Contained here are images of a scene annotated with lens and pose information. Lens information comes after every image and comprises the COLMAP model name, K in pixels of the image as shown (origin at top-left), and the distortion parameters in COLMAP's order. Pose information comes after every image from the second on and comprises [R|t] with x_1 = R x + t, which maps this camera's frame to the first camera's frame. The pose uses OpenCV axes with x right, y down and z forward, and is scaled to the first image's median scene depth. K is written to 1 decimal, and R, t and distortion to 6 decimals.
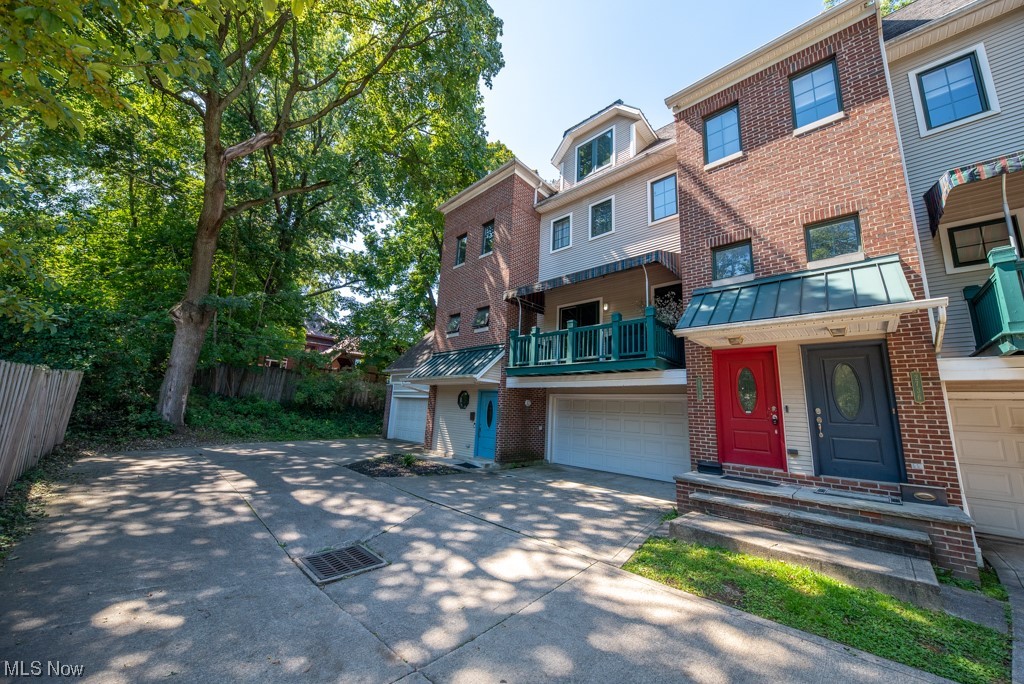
lens RADIAL K [[358.1, 0, 514.7], [0, 358.1, 342.5], [0, 0, 1]] dist [0.010309, -0.005351]
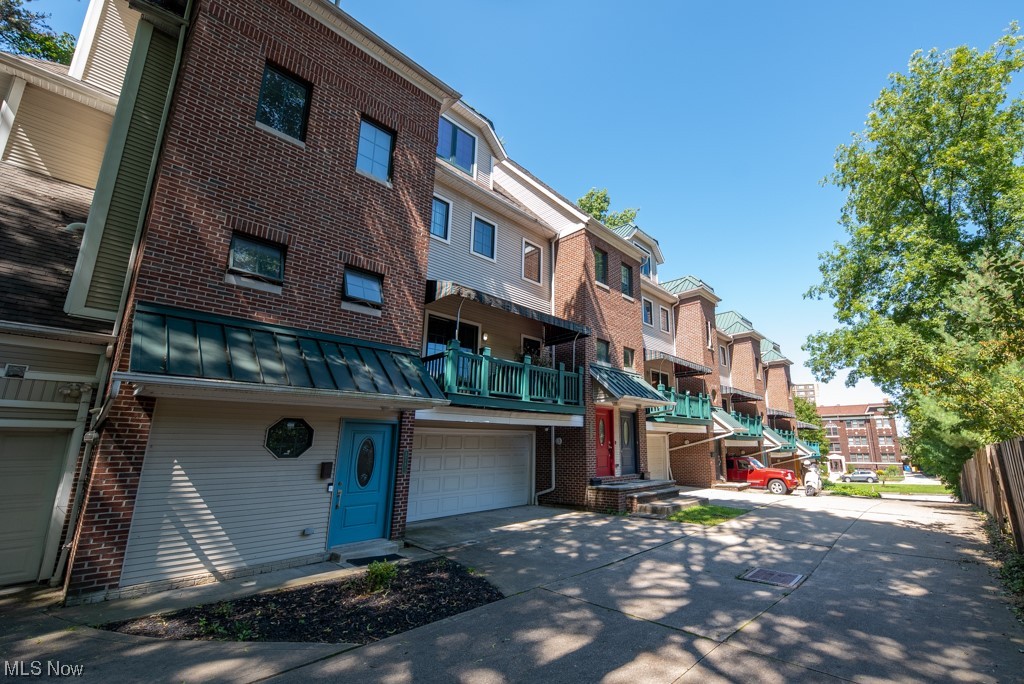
lens RADIAL K [[421.9, 0, 582.1], [0, 421.9, 355.9], [0, 0, 1]] dist [-0.000191, -0.000131]
pose [[-0.066305, 0.162081, 0.984547, -1.124034], [-0.188436, 0.966929, -0.171871, 0.122350], [-0.979845, -0.196920, -0.033570, 1.029505]]
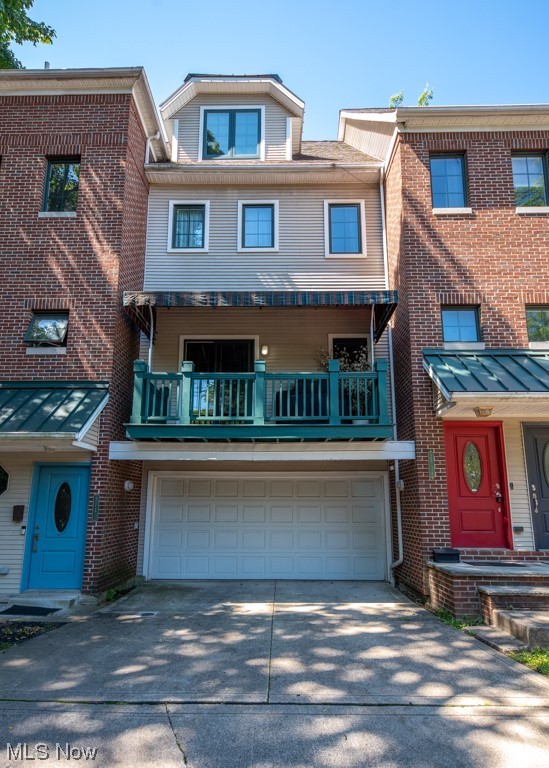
lens RADIAL K [[459.4, 0, 271.9], [0, 459.4, 419.0], [0, 0, 1]] dist [0.012366, 0.002397]
pose [[0.738296, 0.080691, 0.669633, -0.450819], [-0.097022, 0.995198, -0.012951, 0.063683], [-0.667462, -0.055408, 0.742580, 0.396225]]
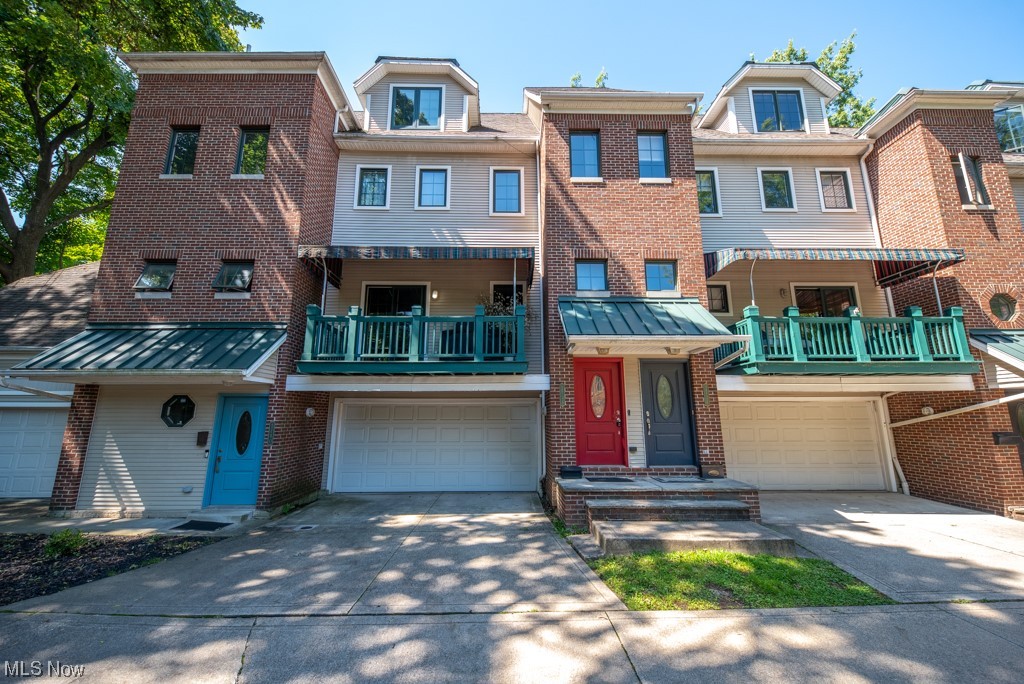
lens RADIAL K [[392.5, 0, 512.6], [0, 392.5, 341.2], [0, 0, 1]] dist [0.013686, -0.006443]
pose [[0.714574, 0.086173, 0.694232, -0.323107], [-0.098116, 0.994920, -0.022505, 0.015456], [-0.692645, -0.052034, 0.719400, 0.275503]]
